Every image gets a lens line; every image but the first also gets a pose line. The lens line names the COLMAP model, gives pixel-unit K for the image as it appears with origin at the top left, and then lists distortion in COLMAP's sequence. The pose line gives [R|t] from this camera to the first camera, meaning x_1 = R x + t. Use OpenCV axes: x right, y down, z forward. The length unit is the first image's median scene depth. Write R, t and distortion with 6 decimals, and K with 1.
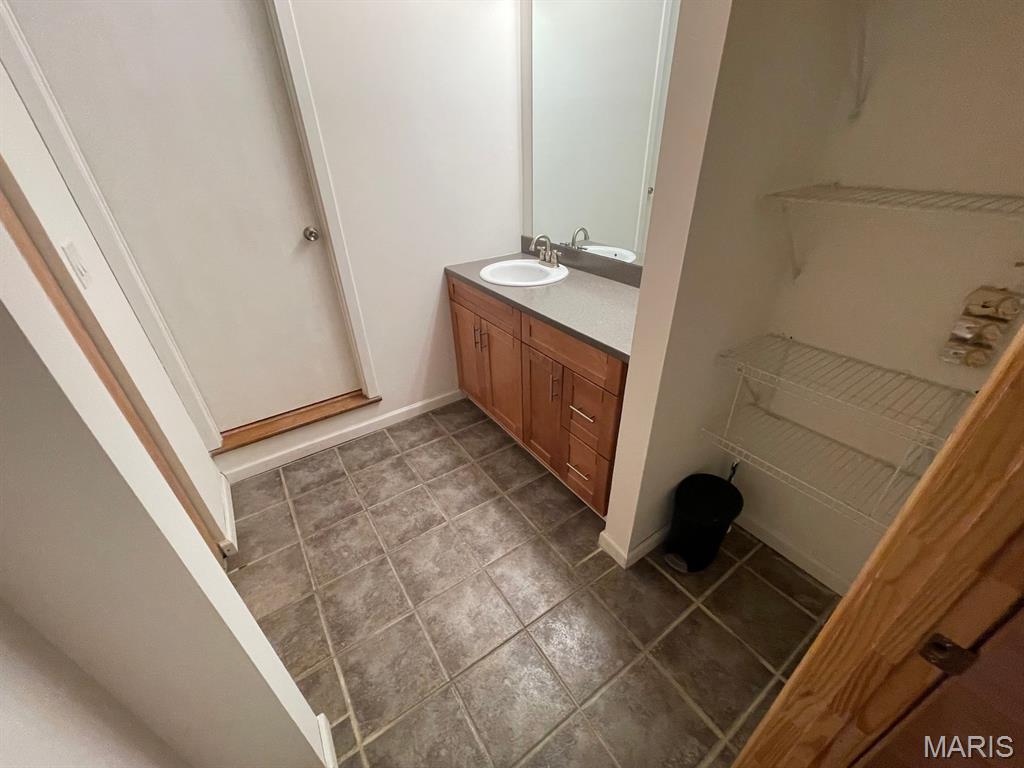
lens RADIAL K [[414.6, 0, 511.2], [0, 414.6, 387.0], [0, 0, 1]] dist [0.000345, 0.000159]
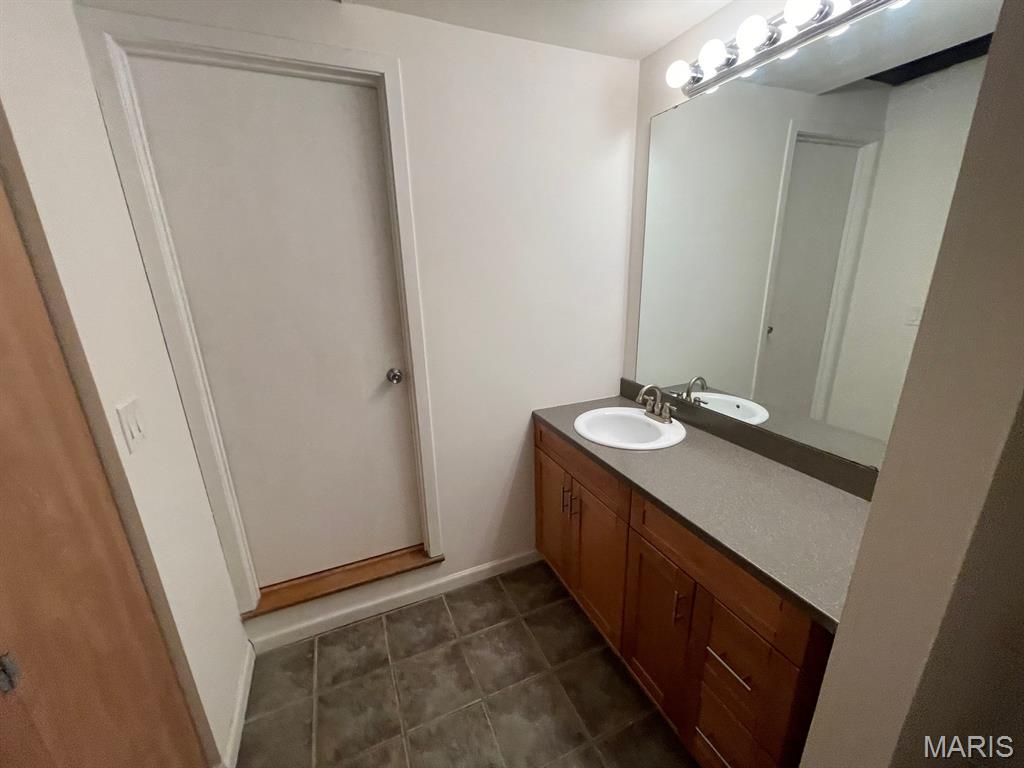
lens RADIAL K [[414.6, 0, 511.2], [0, 414.6, 387.0], [0, 0, 1]] dist [0.000345, 0.000159]
pose [[0.983744, 0.055056, -0.170932, -0.061092], [-0.094968, 0.967350, -0.234981, -0.133095], [0.152414, 0.247394, 0.956852, 0.145496]]
